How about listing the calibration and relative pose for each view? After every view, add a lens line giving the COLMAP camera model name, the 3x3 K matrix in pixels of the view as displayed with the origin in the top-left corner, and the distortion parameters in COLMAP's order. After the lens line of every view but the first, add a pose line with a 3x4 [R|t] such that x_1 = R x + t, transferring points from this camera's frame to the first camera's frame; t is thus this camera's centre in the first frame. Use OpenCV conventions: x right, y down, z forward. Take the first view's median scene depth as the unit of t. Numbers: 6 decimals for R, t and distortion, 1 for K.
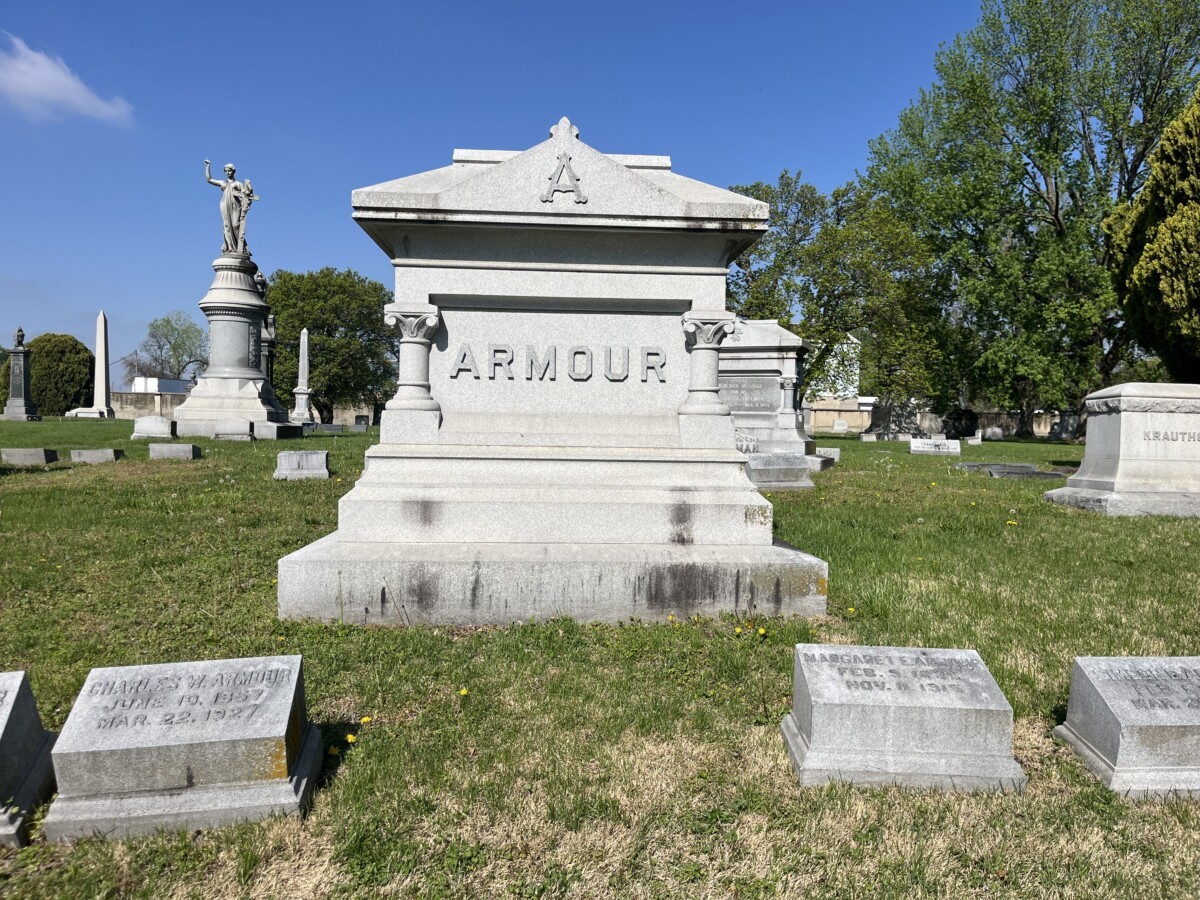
lens RADIAL K [[897.0, 0, 602.3], [0, 897.0, 452.7], [0, 0, 1]] dist [0.011673, 0.002040]
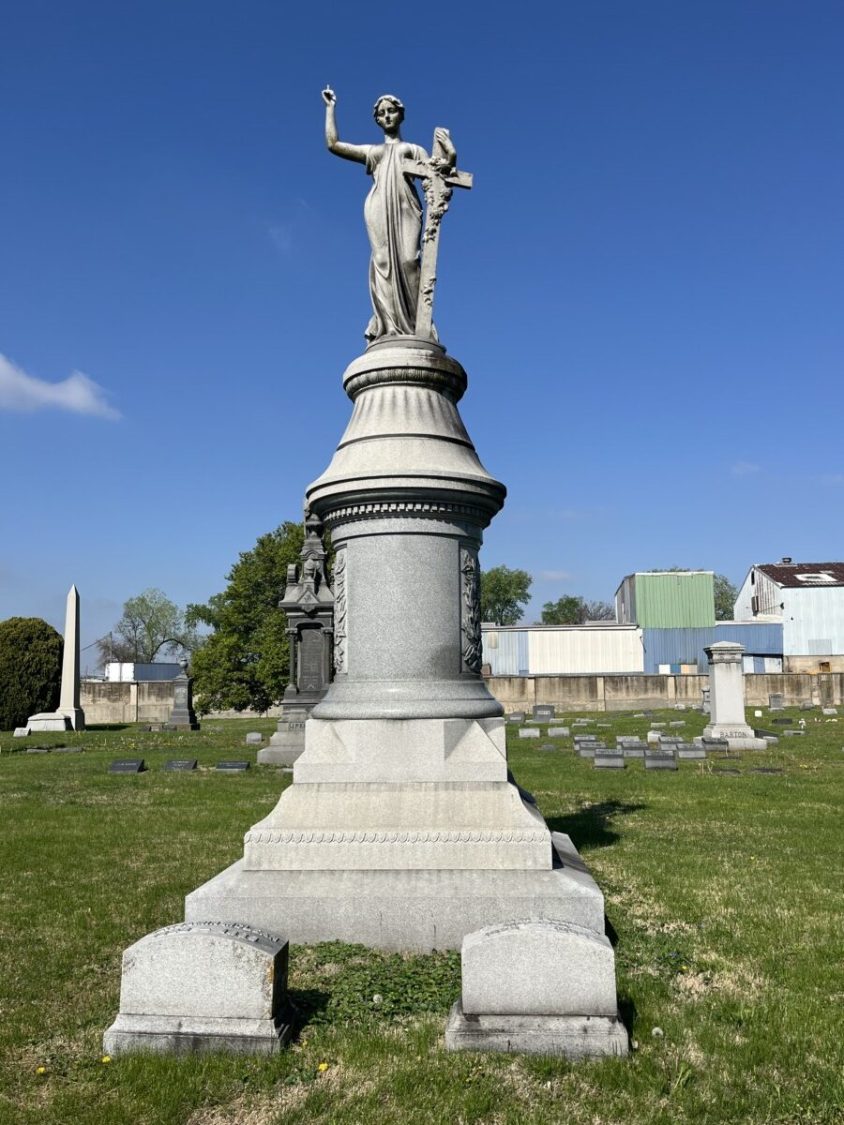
lens RADIAL K [[957.9, 0, 423.7], [0, 957.9, 564.4], [0, 0, 1]] dist [0.015701, -0.005646]
pose [[0.986188, -0.054903, -0.156264, -0.100741], [0.028627, 0.985764, -0.165681, -0.022725], [0.163136, 0.158920, 0.973720, 0.190839]]
